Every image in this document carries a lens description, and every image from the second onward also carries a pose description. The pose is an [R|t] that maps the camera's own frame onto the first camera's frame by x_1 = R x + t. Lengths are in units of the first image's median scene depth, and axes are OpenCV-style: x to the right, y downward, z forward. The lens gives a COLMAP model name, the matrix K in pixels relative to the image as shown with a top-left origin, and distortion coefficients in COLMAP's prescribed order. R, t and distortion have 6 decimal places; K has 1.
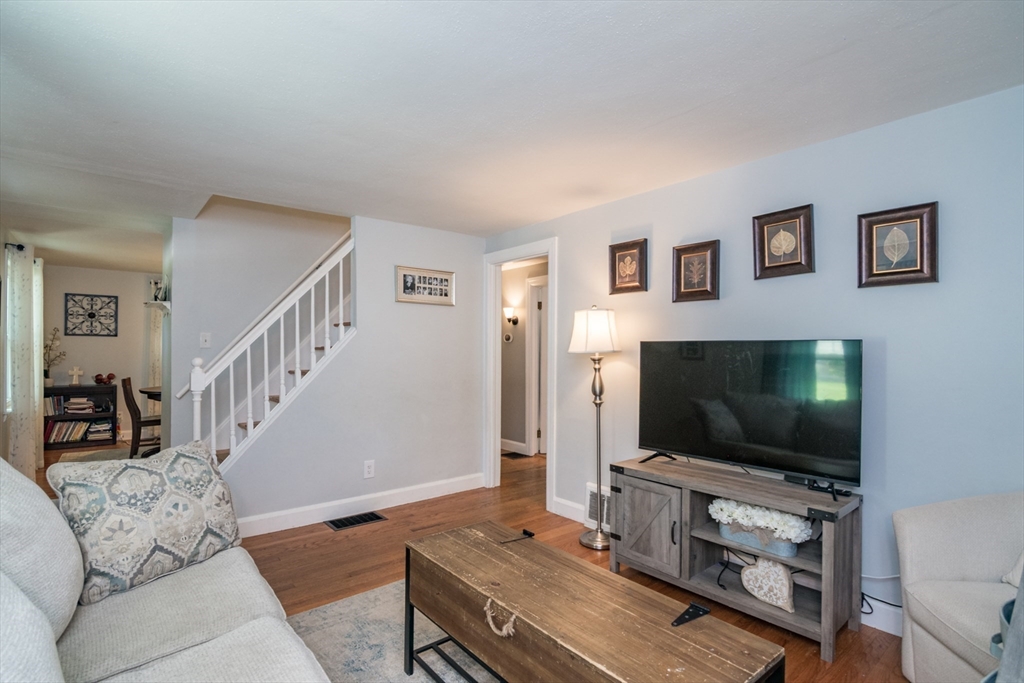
lens RADIAL K [[503.2, 0, 509.5], [0, 503.2, 348.3], [0, 0, 1]] dist [-0.000739, 0.000039]
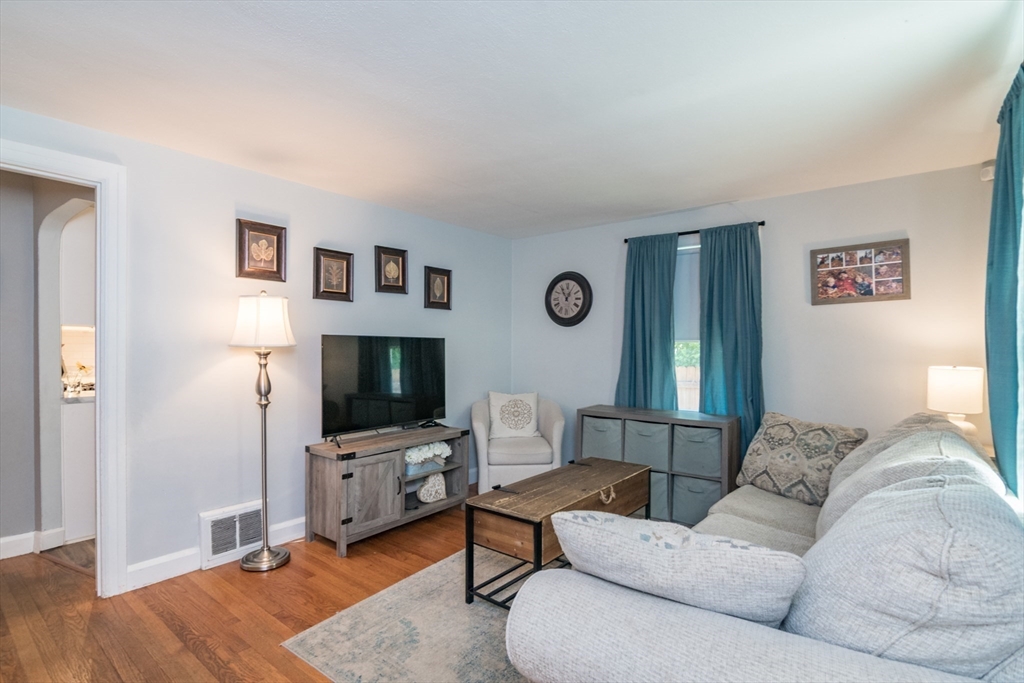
lens RADIAL K [[497.4, 0, 512.0], [0, 497.4, 341.5], [0, 0, 1]] dist [-0.013947, -0.000540]
pose [[-0.216623, -0.001657, 0.976254, -0.843118], [-0.013162, 0.999913, -0.001224, -0.003873], [-0.976167, -0.013115, -0.216626, 0.862636]]
